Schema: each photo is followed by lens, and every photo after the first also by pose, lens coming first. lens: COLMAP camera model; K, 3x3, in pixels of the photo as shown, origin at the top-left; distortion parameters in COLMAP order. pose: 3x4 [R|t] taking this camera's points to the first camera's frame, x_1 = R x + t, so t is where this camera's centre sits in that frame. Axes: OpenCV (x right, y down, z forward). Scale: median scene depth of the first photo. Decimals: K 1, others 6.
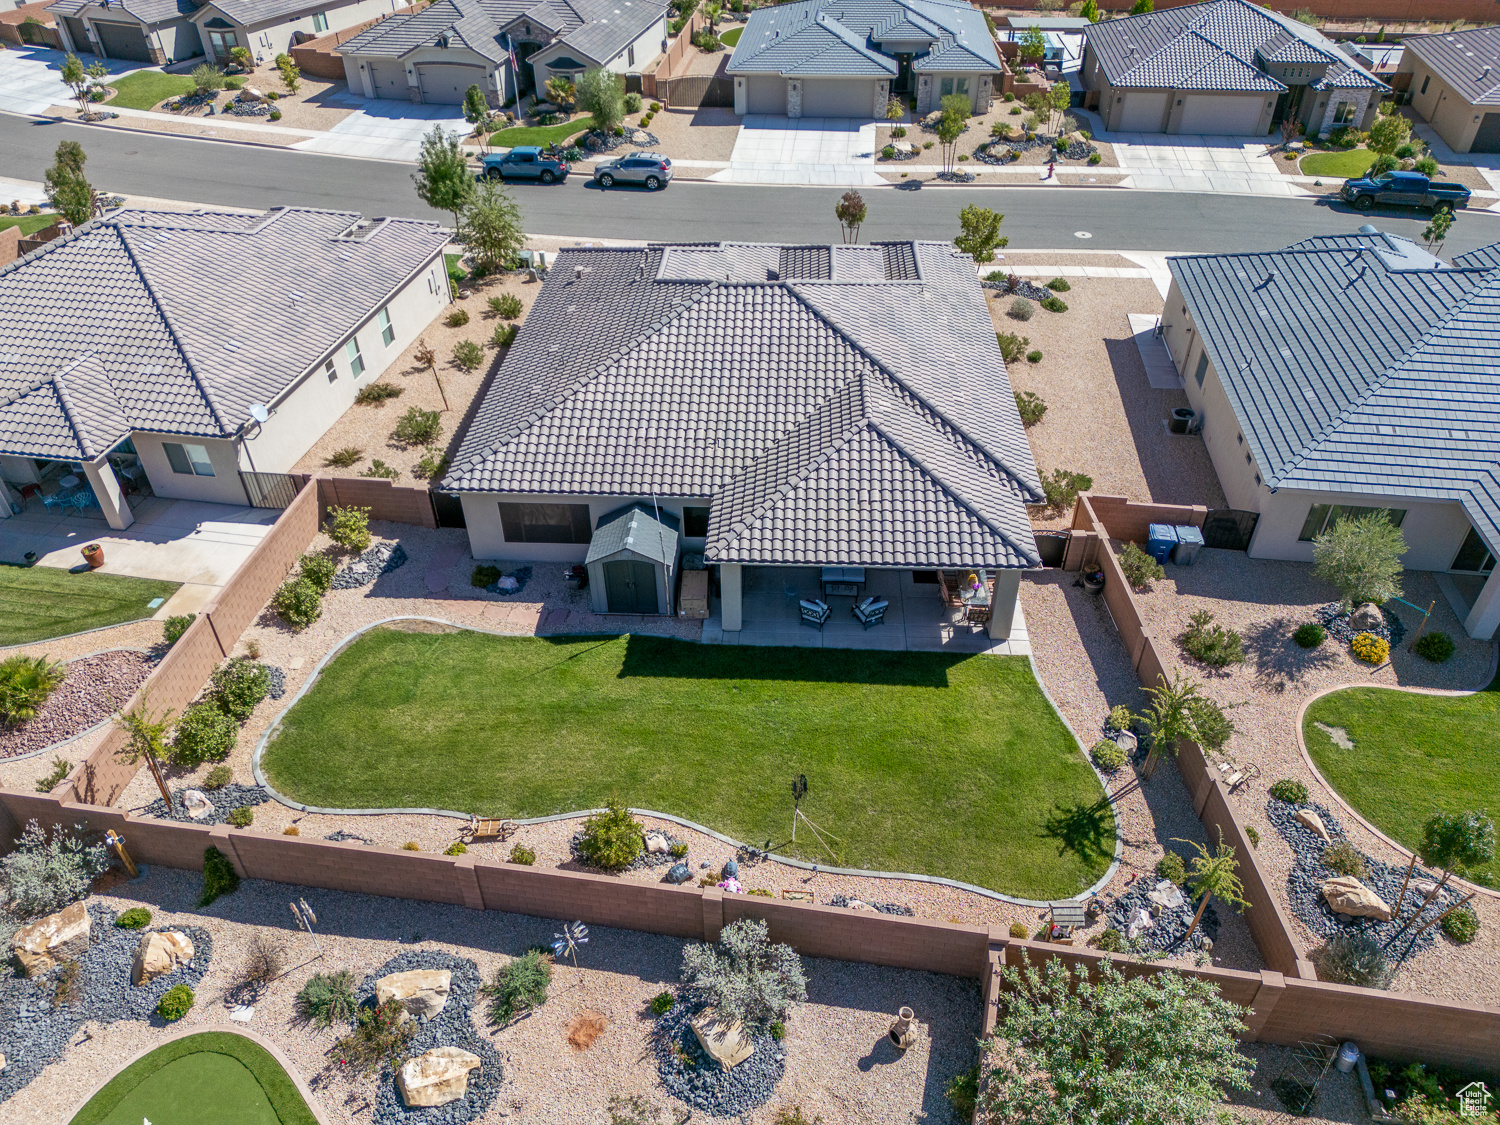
lens RADIAL K [[1046.0, 0, 747.5], [0, 1046.0, 554.6], [0, 0, 1]] dist [0.077543, -0.061968]
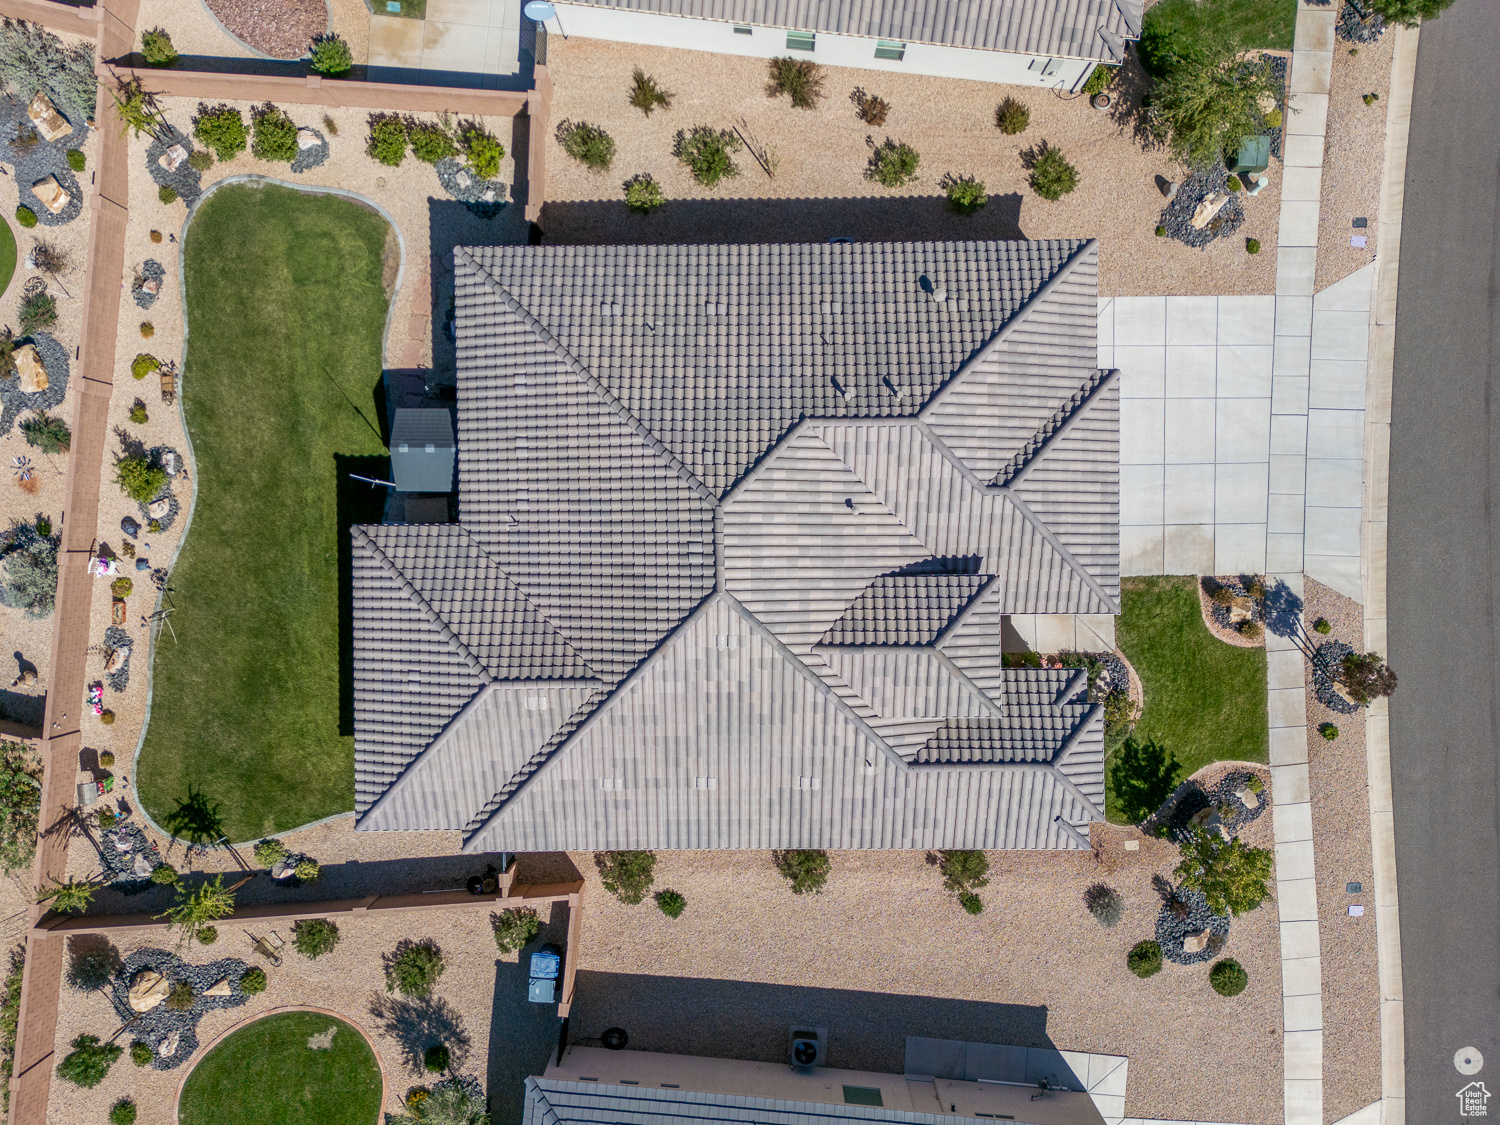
lens RADIAL K [[1046.0, 0, 747.5], [0, 1046.0, 554.6], [0, 0, 1]] dist [0.077543, -0.061968]
pose [[0.059383, 0.998011, 0.021153, -0.009224], [-0.599955, 0.018746, 0.799814, -1.036197], [0.797827, -0.060186, 0.599875, 0.621335]]
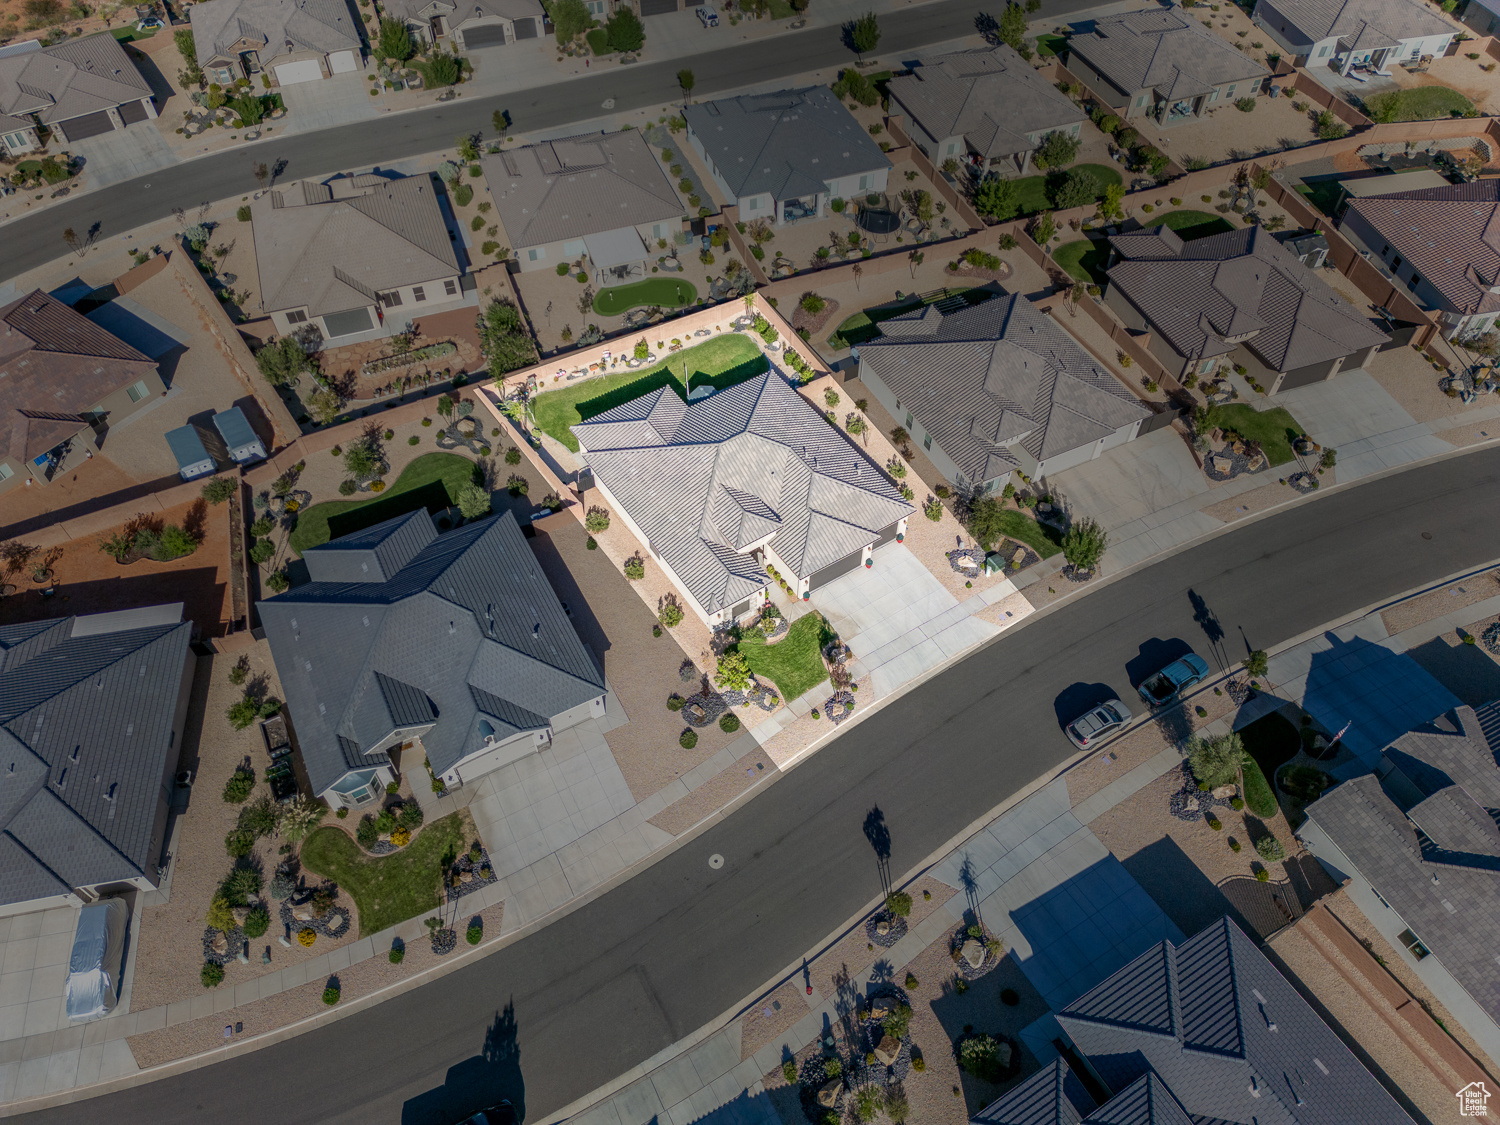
lens RADIAL K [[1046.0, 0, 747.5], [0, 1046.0, 554.6], [0, 0, 1]] dist [0.077543, -0.061968]
pose [[-0.804322, 0.462422, -0.373137, 1.067410], [-0.356587, 0.126676, 0.925634, -2.635082], [0.475302, 0.877564, 0.063005, 1.263070]]
